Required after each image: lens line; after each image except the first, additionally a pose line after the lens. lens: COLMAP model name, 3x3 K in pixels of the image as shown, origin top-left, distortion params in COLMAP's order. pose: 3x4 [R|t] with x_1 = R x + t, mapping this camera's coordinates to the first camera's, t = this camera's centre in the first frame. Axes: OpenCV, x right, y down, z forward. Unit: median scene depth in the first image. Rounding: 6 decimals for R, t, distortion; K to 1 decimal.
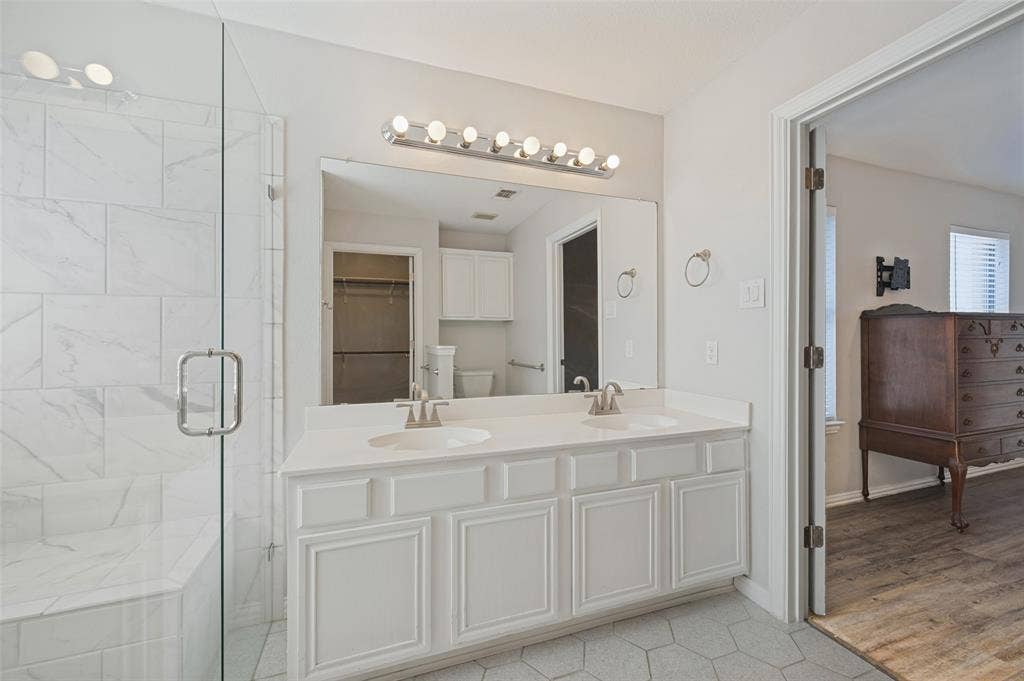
lens RADIAL K [[397.4, 0, 512.0], [0, 397.4, 340.5], [0, 0, 1]] dist [0.000118, 0.000047]
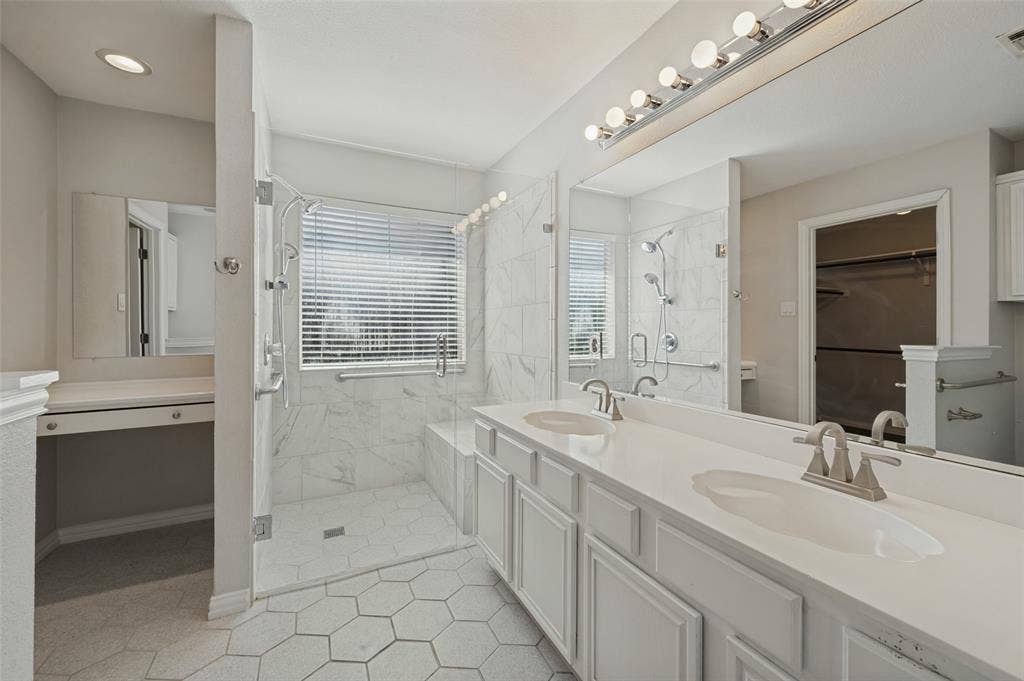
lens RADIAL K [[397.4, 0, 512.0], [0, 397.4, 340.5], [0, 0, 1]] dist [0.000118, 0.000047]
pose [[0.128805, 0.025674, -0.991338, 0.654421], [-0.021331, 0.999505, 0.023114, 0.004644], [0.991440, 0.018169, 0.129289, 0.550497]]
